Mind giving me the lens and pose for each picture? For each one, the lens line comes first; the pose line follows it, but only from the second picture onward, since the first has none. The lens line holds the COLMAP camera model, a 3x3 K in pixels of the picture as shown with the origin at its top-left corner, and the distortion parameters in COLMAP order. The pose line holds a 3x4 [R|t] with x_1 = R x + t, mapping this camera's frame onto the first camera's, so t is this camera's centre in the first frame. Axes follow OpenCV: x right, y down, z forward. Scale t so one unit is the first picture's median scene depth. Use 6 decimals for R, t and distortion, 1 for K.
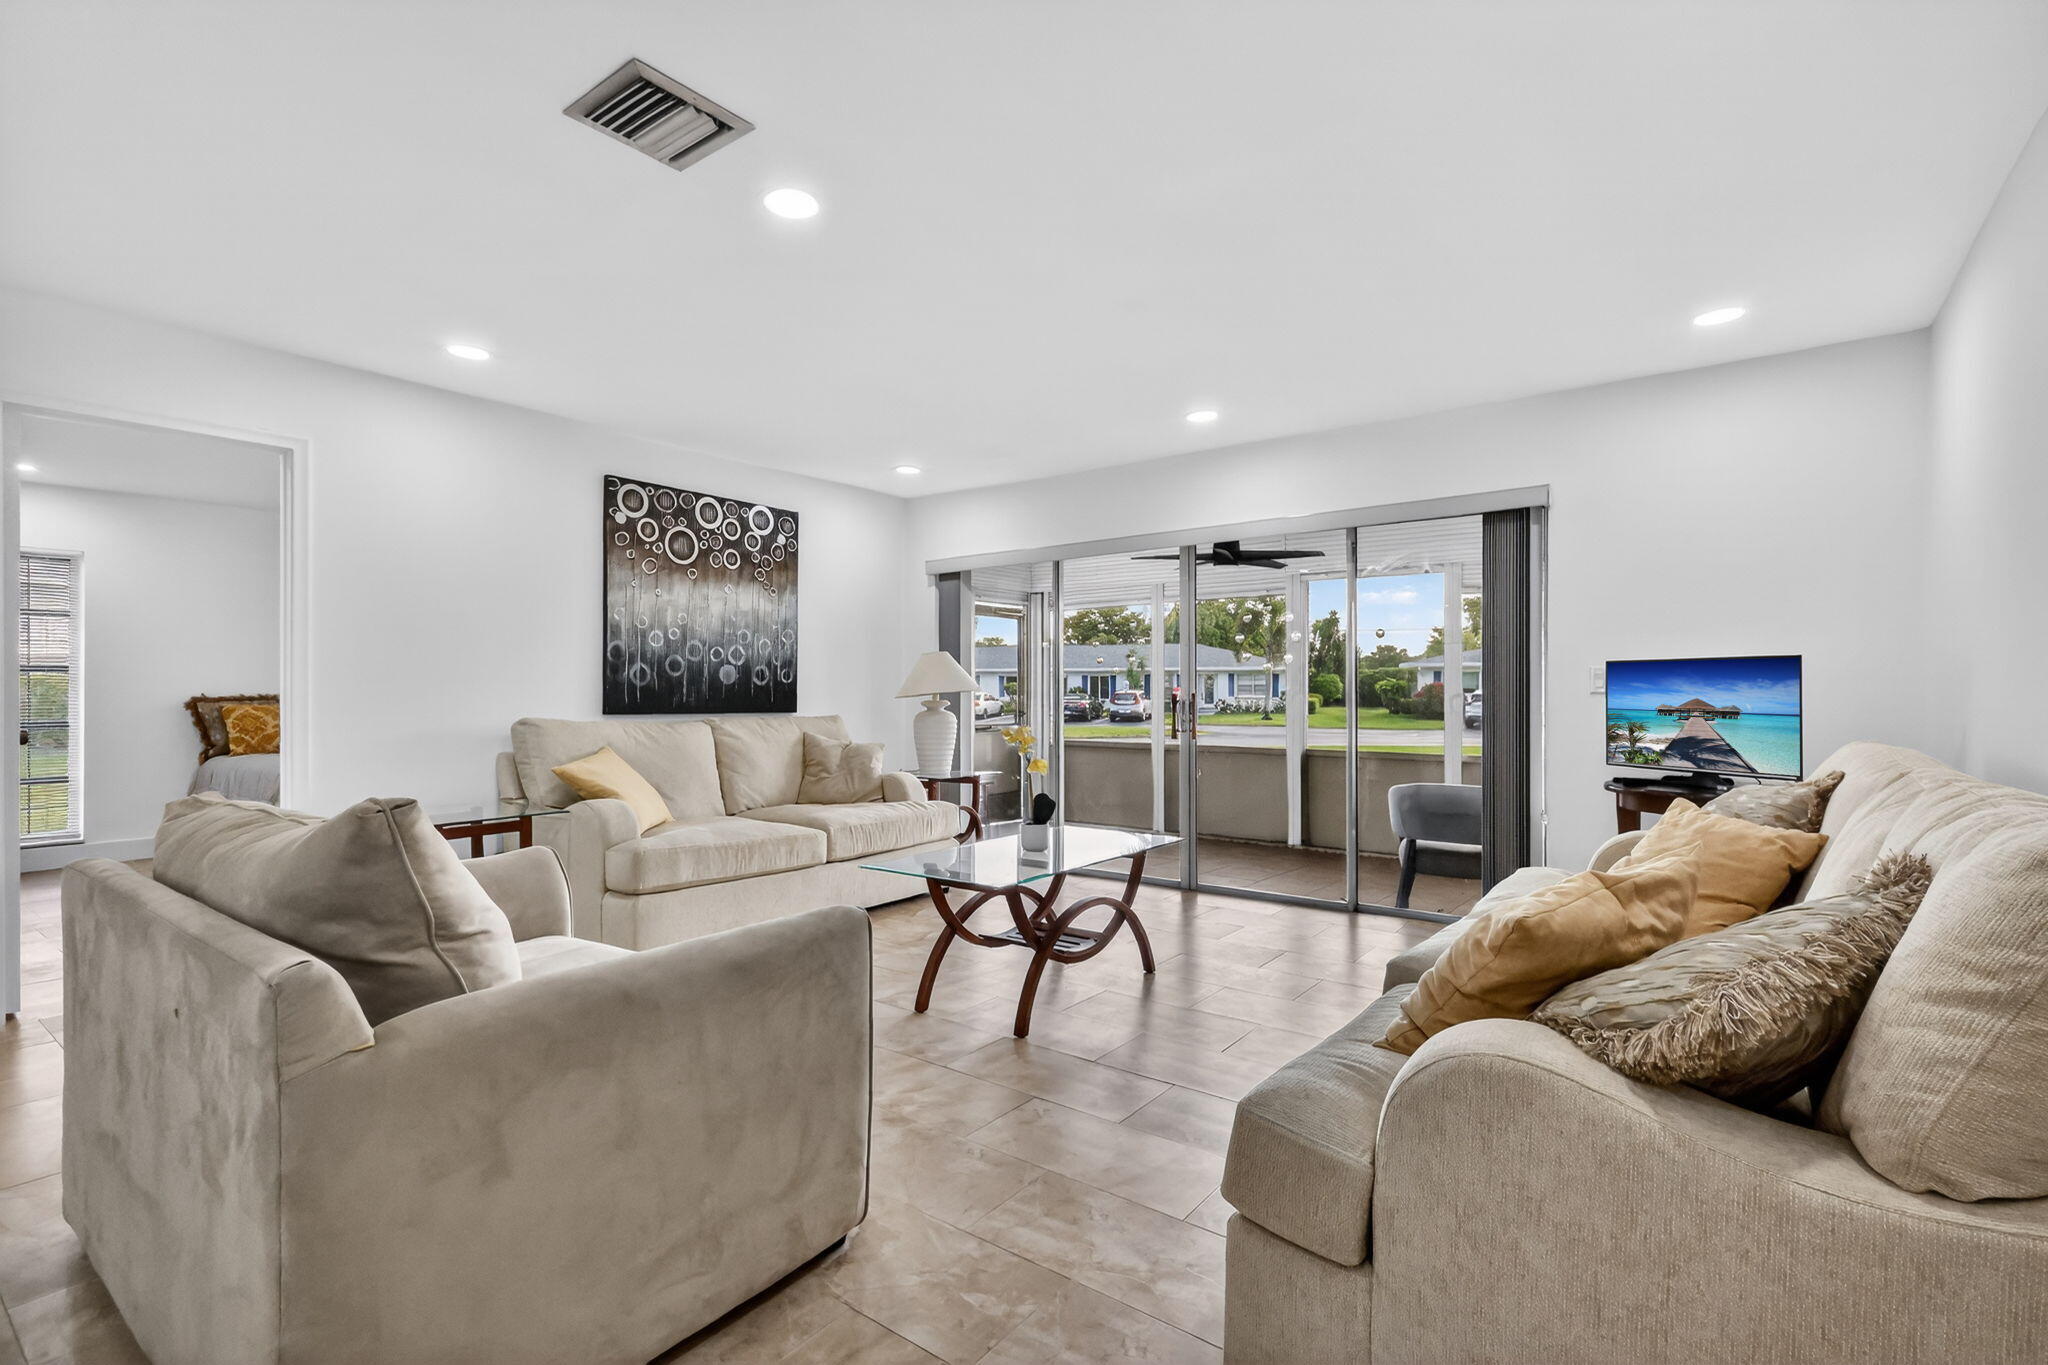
lens RADIAL K [[956.6, 0, 1025.7], [0, 956.6, 694.0], [0, 0, 1]] dist [-0.000827, 0.000265]
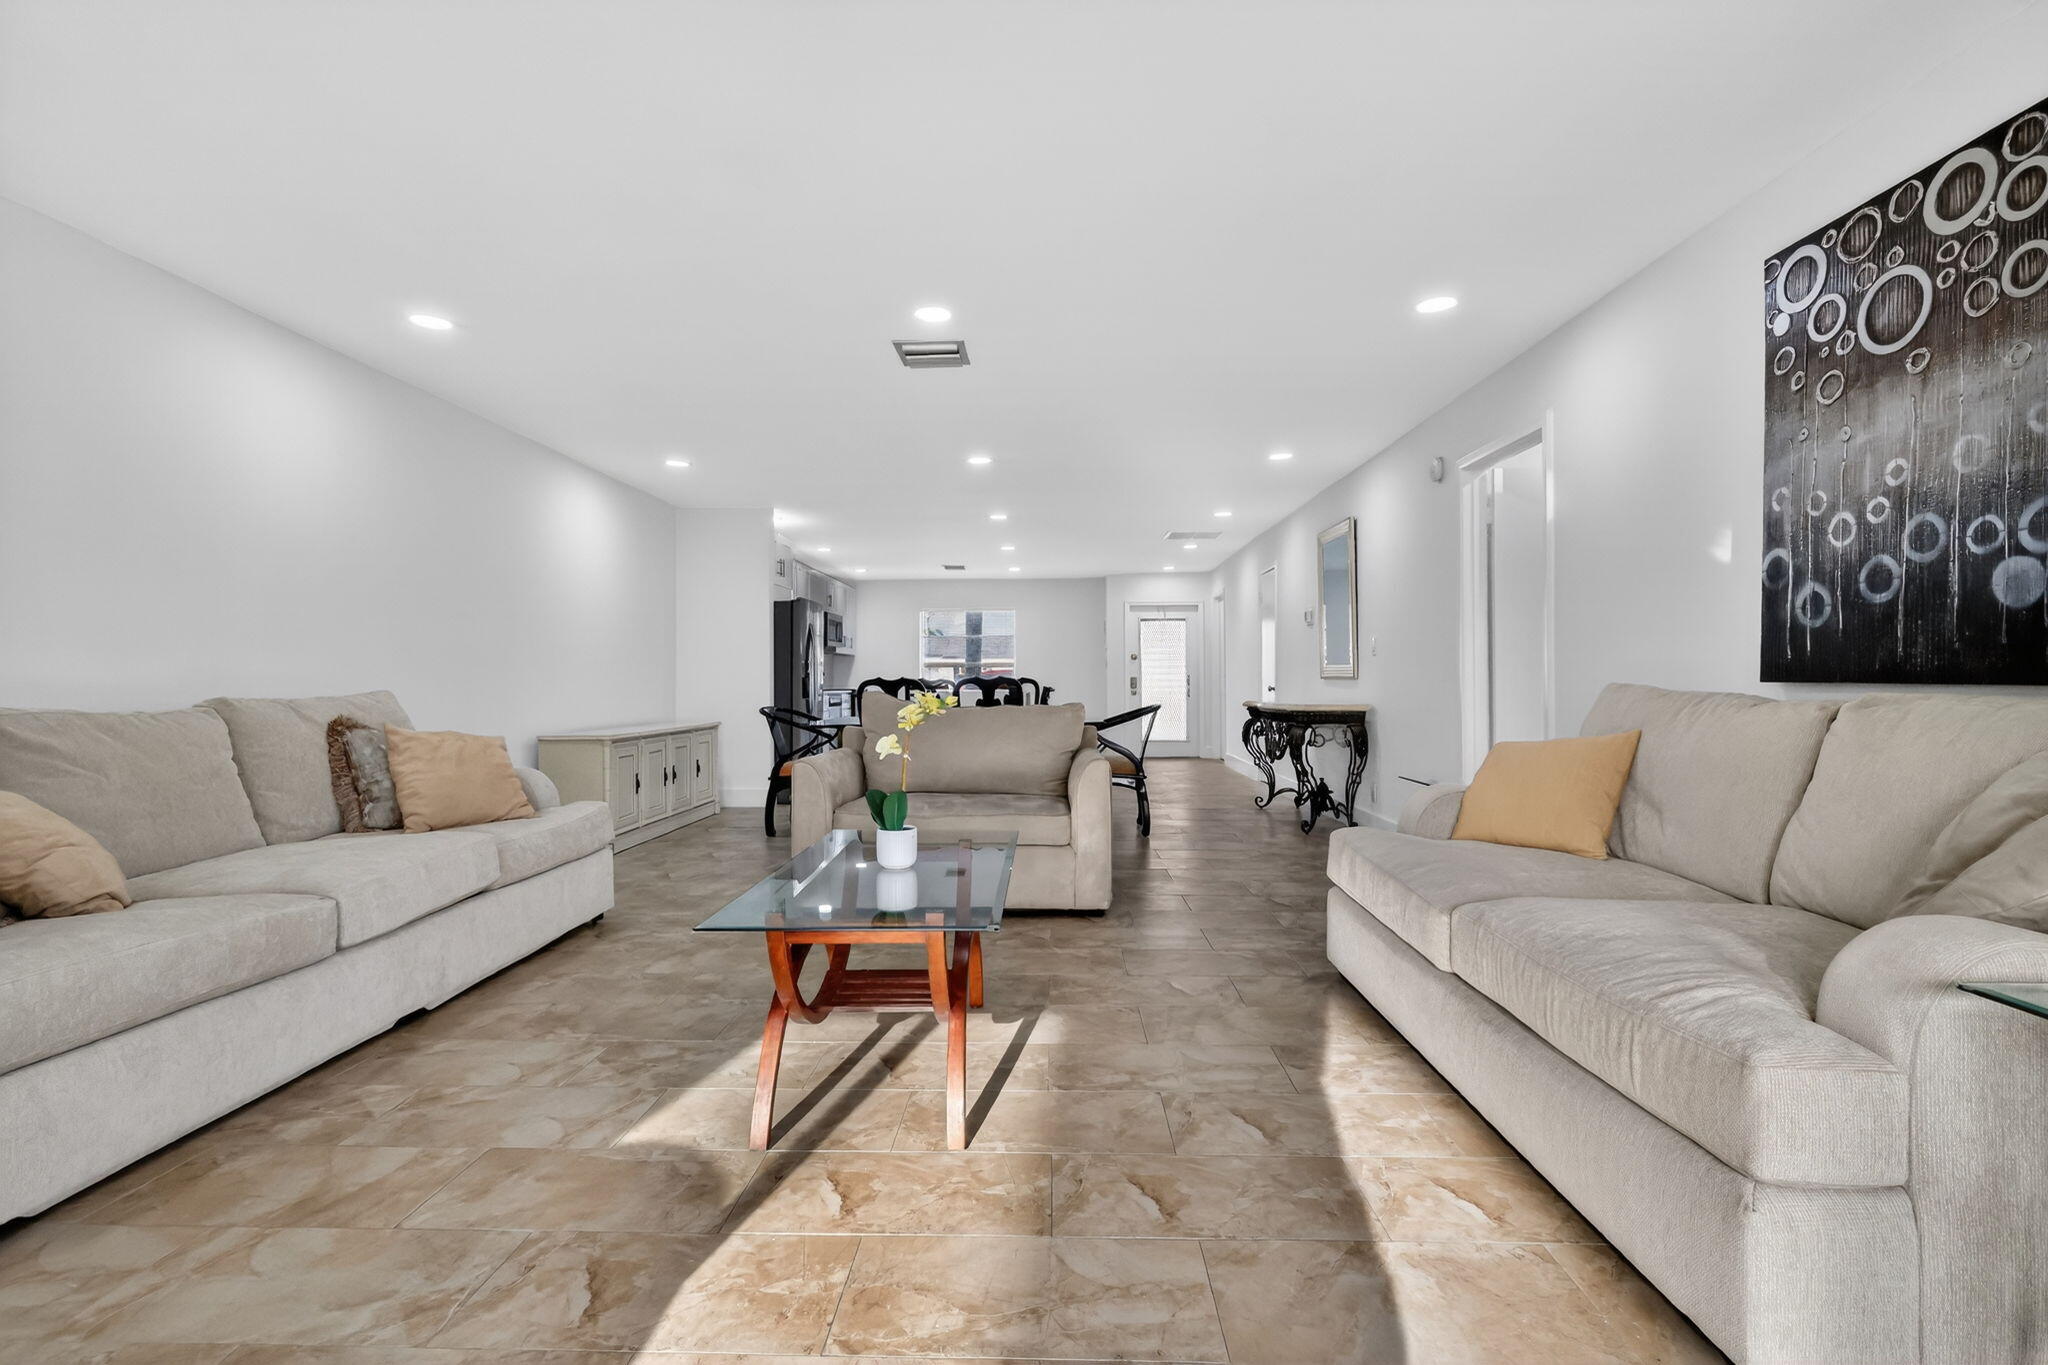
lens RADIAL K [[943.0, 0, 1023.0], [0, 943.0, 689.8], [0, 0, 1]] dist [0.000175, -0.000434]
pose [[-0.818299, 0.008092, -0.574737, 0.287252], [0.001587, 0.999929, 0.011818, 0.022085], [0.574791, 0.008759, -0.818253, 1.385282]]
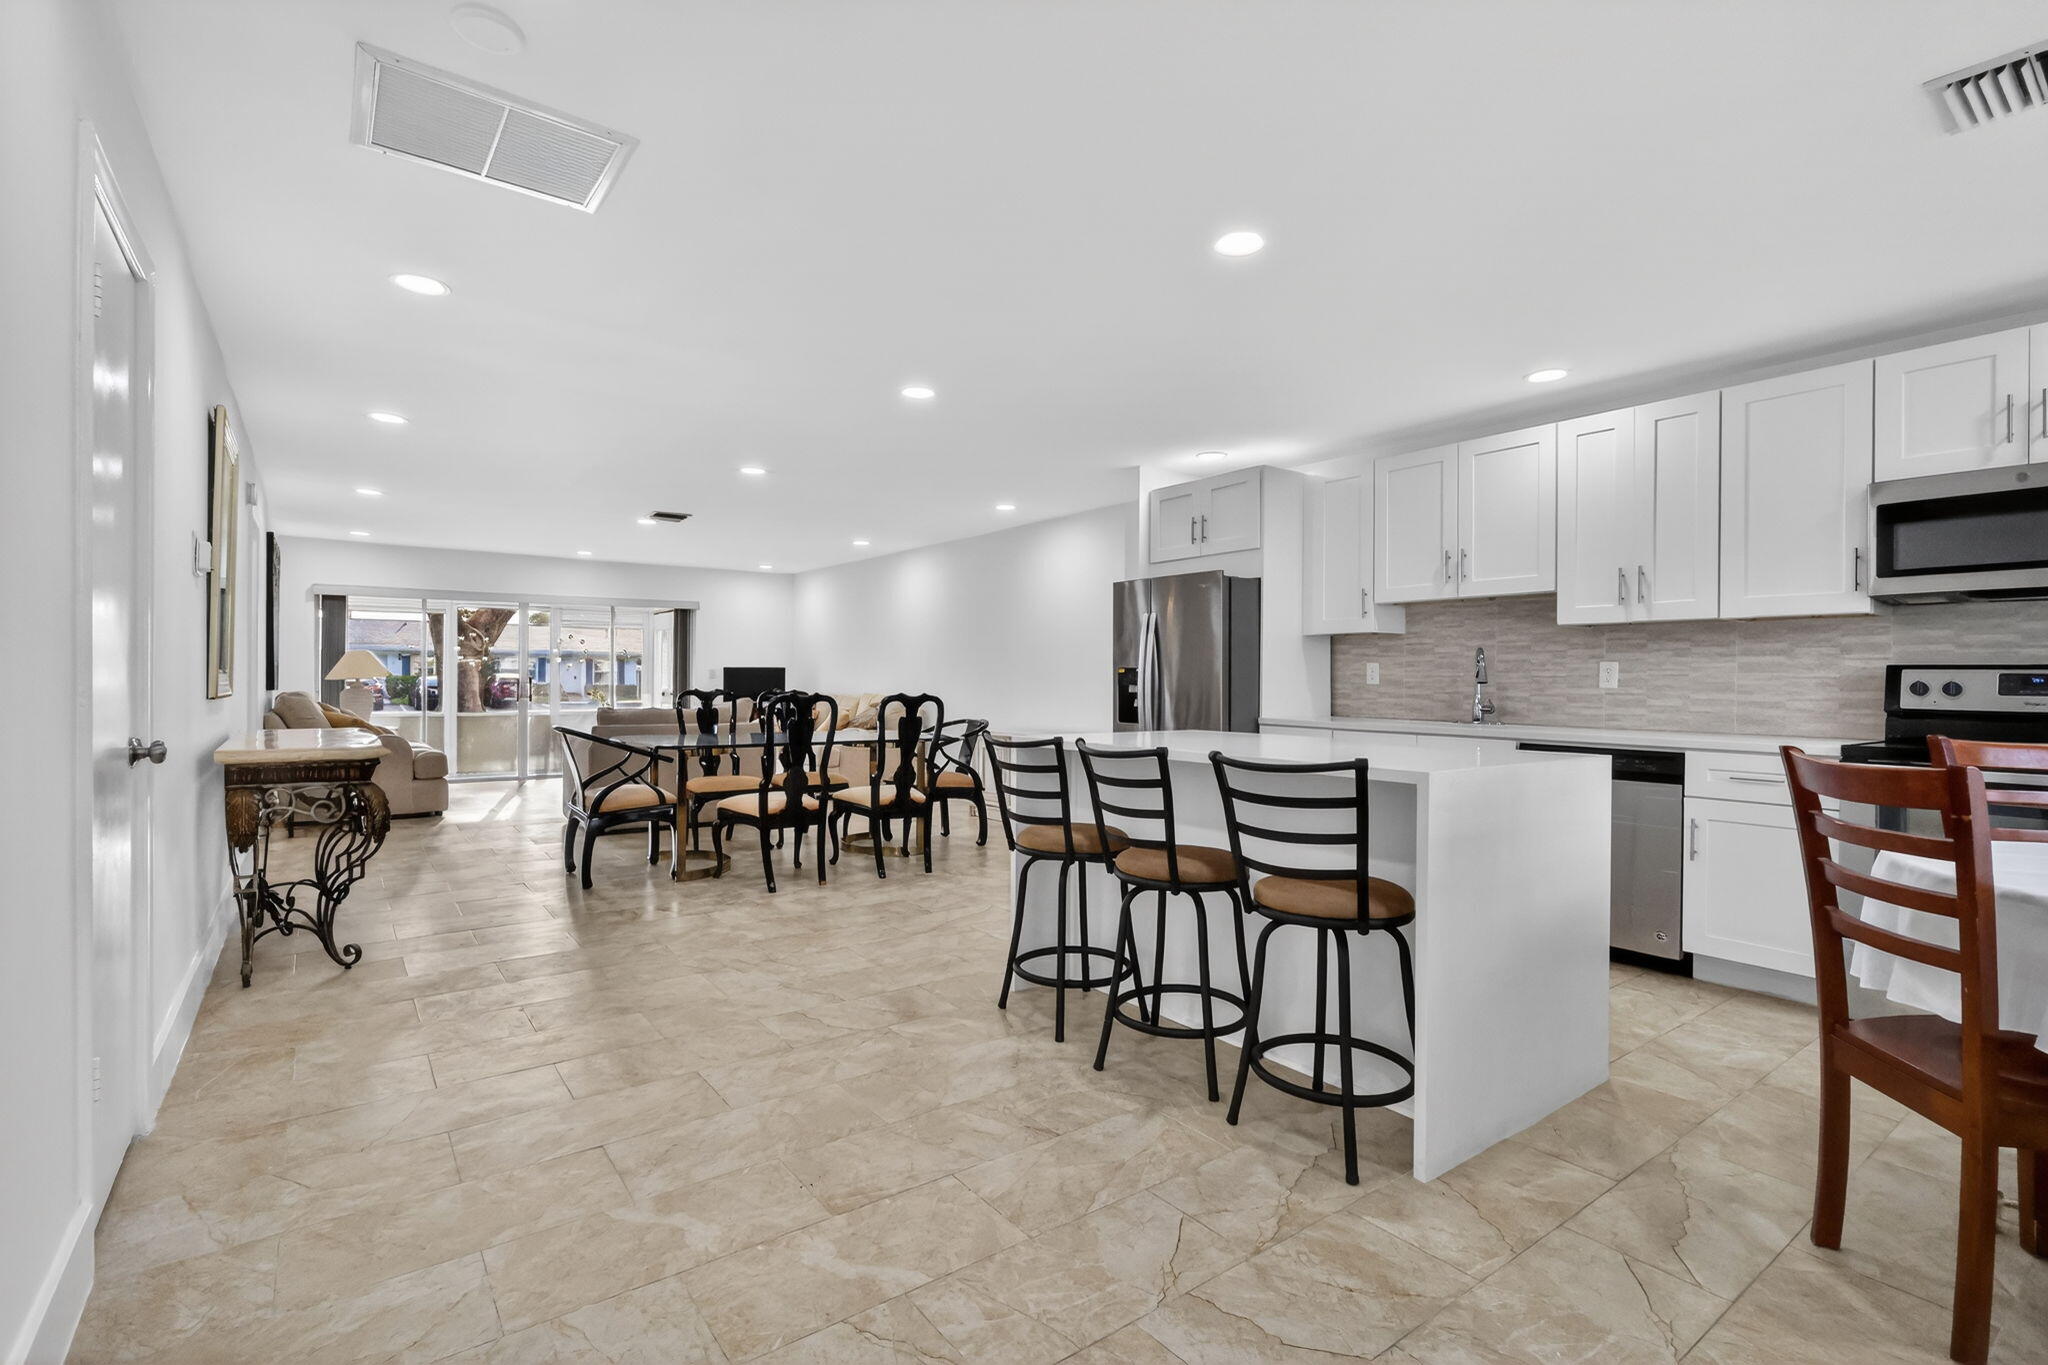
lens RADIAL K [[948.0, 0, 1021.0], [0, 948.0, 682.8], [0, 0, 1]] dist [-0.000272, 0.000402]
pose [[0.292633, 0.000835, 0.956225, -1.778060], [-0.006005, 0.999982, 0.000965, 0.003298], [-0.956206, -0.006025, 0.292632, -0.681752]]
